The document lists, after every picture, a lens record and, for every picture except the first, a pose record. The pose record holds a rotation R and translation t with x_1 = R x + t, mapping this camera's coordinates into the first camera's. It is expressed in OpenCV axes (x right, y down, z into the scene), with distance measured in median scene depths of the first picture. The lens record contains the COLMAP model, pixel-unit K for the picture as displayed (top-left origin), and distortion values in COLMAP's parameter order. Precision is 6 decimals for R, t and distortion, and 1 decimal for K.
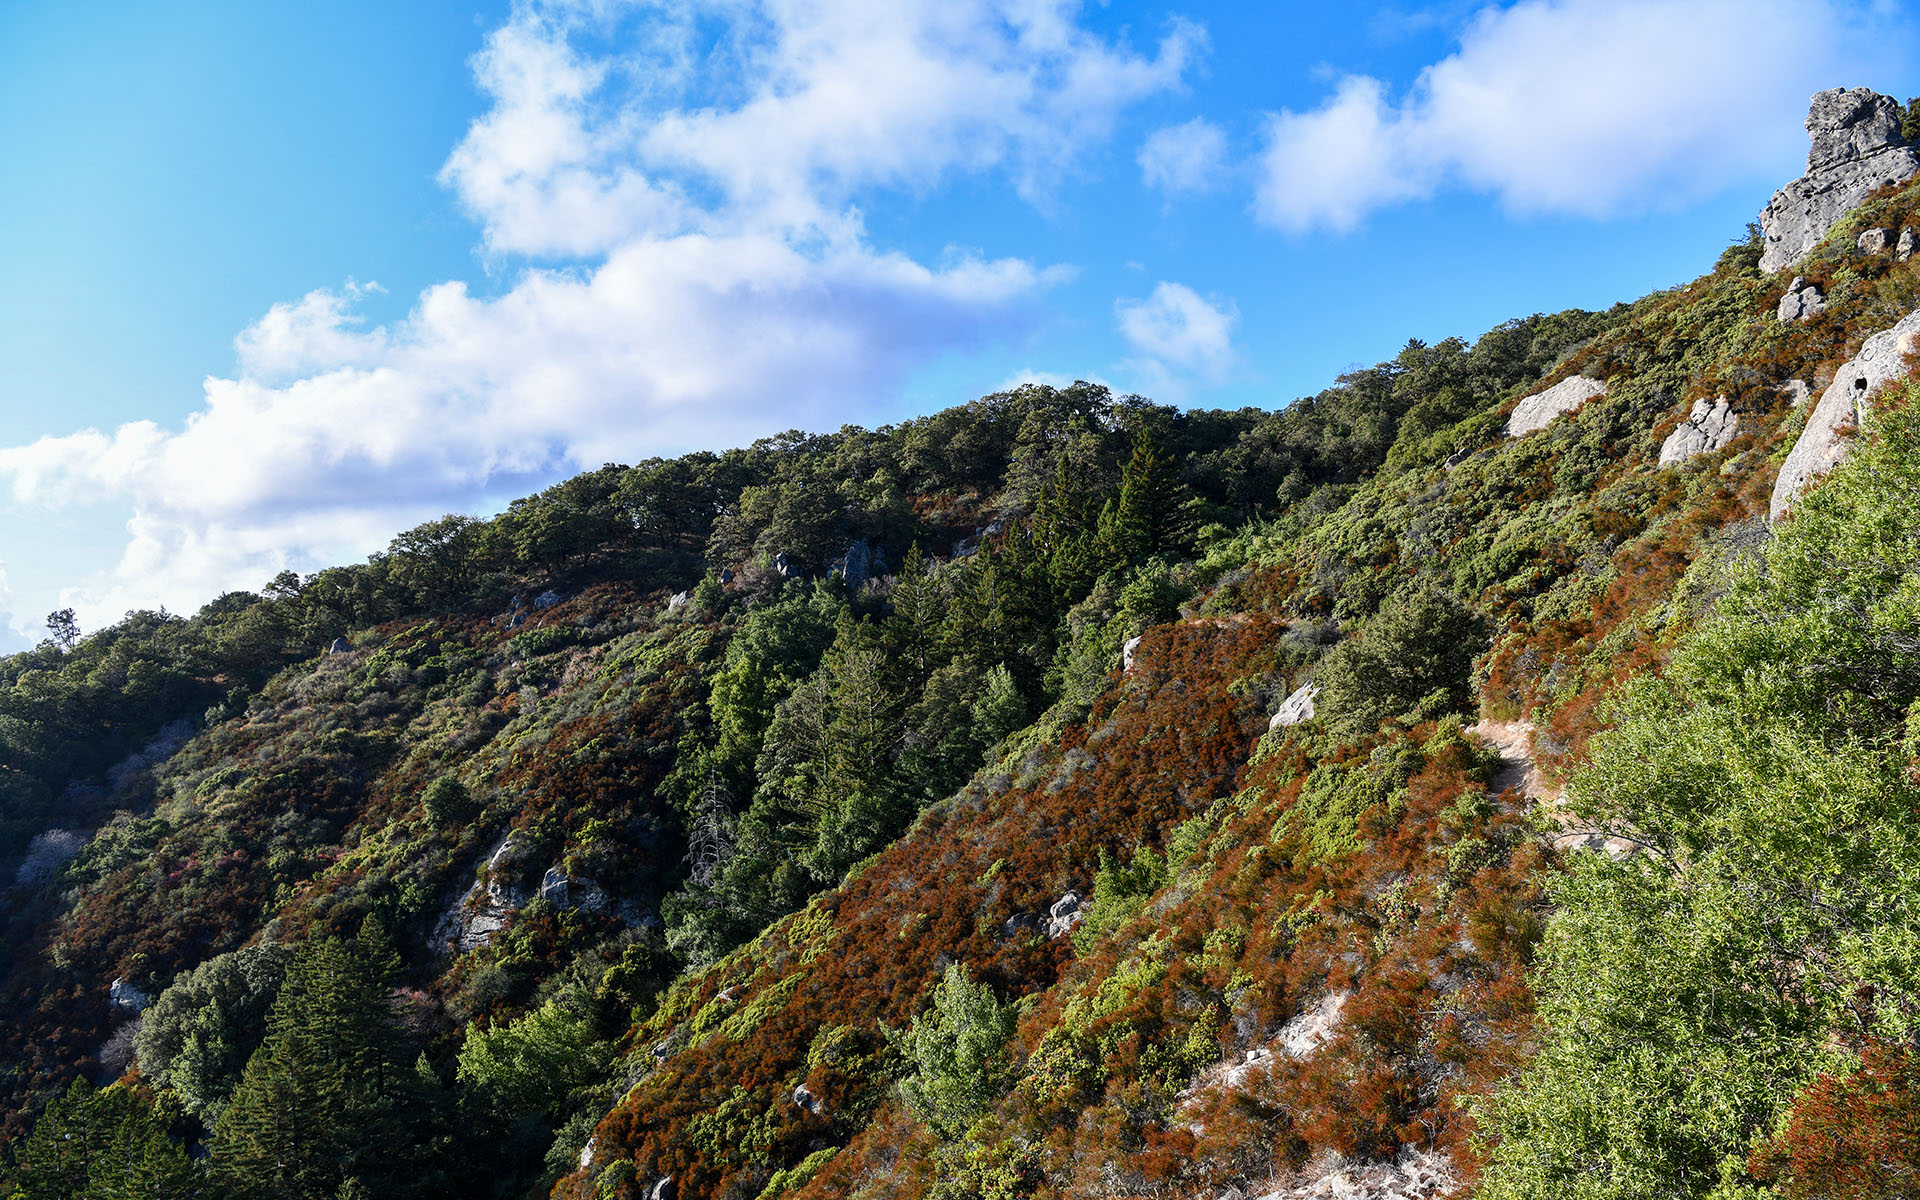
lens RADIAL K [[1352.3, 0, 927.9], [0, 1352.3, 602.7], [0, 0, 1]] dist [-0.084580, 0.018195]
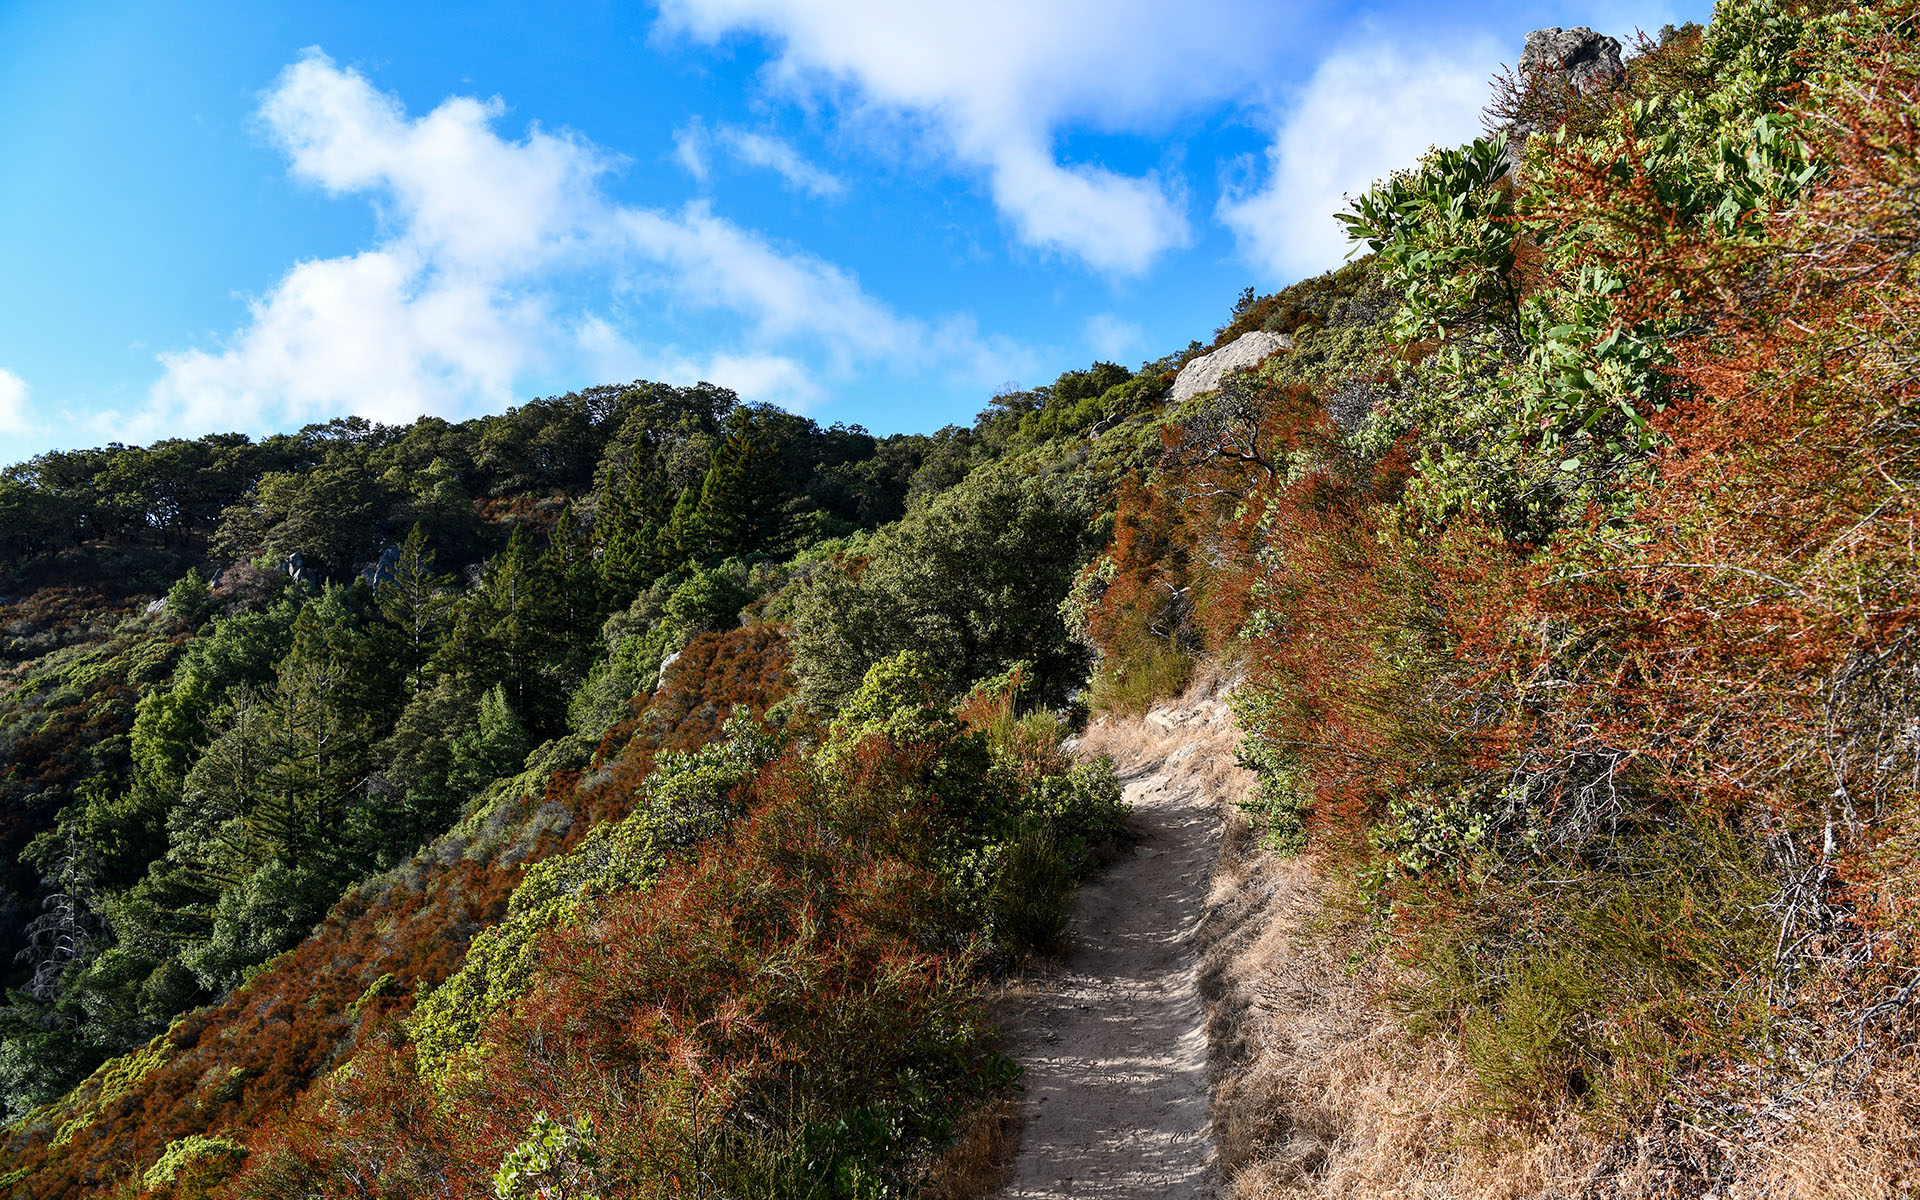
lens RADIAL K [[1352.3, 0, 927.9], [0, 1352.3, 602.7], [0, 0, 1]] dist [-0.084580, 0.018195]
pose [[0.971747, 0.041690, 0.232314, 0.108083], [-0.030951, 0.998285, -0.049683, 0.029689], [-0.233987, 0.041089, 0.971371, 0.245097]]
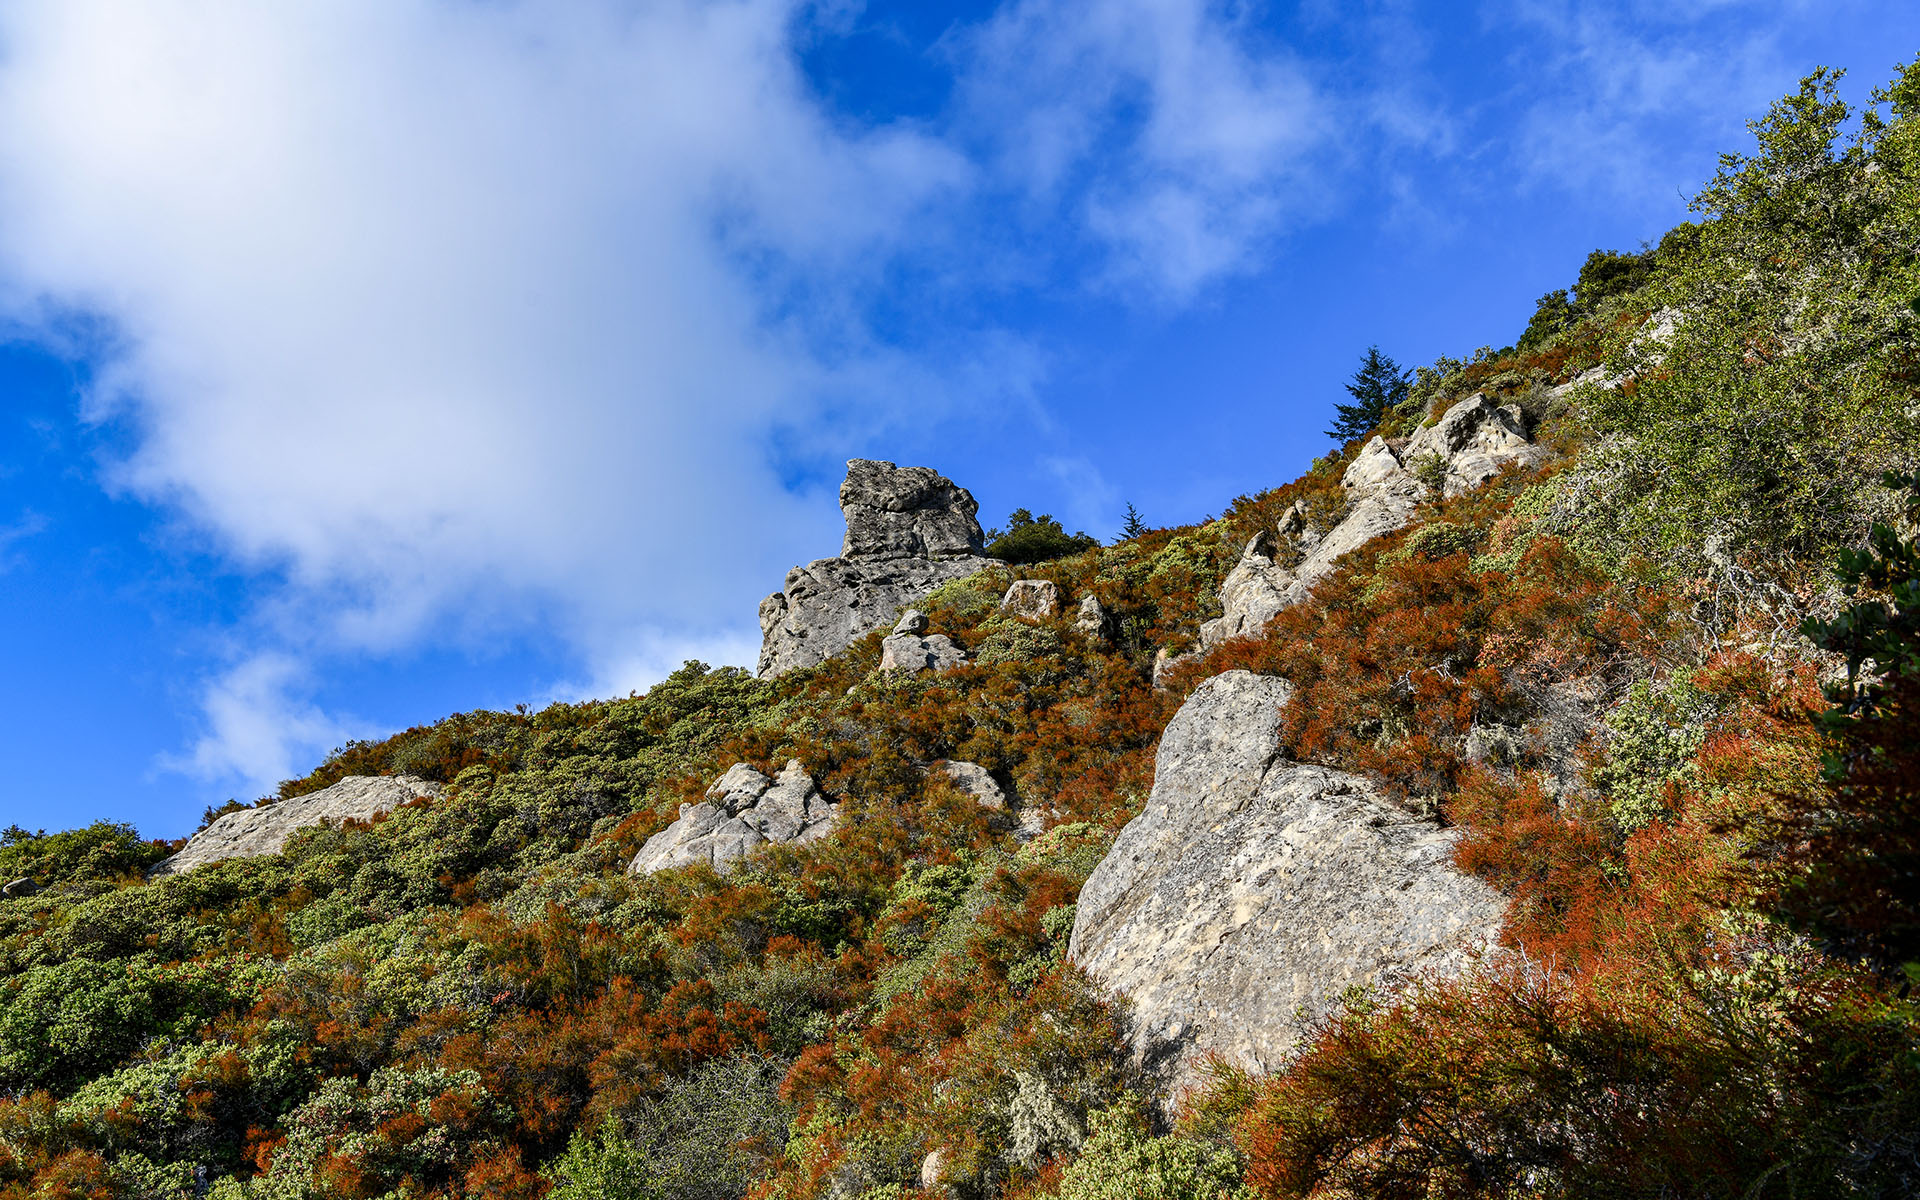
lens RADIAL K [[1796.7, 0, 960.0], [0, 1796.7, 600.0], [0, 0, 1]] dist [0.009604, 0.005188]
pose [[0.664607, 0.371739, 0.648157, 0.207194], [-0.024705, 0.877914, -0.478180, 0.031009], [-0.746784, 0.301789, 0.592652, 0.463095]]
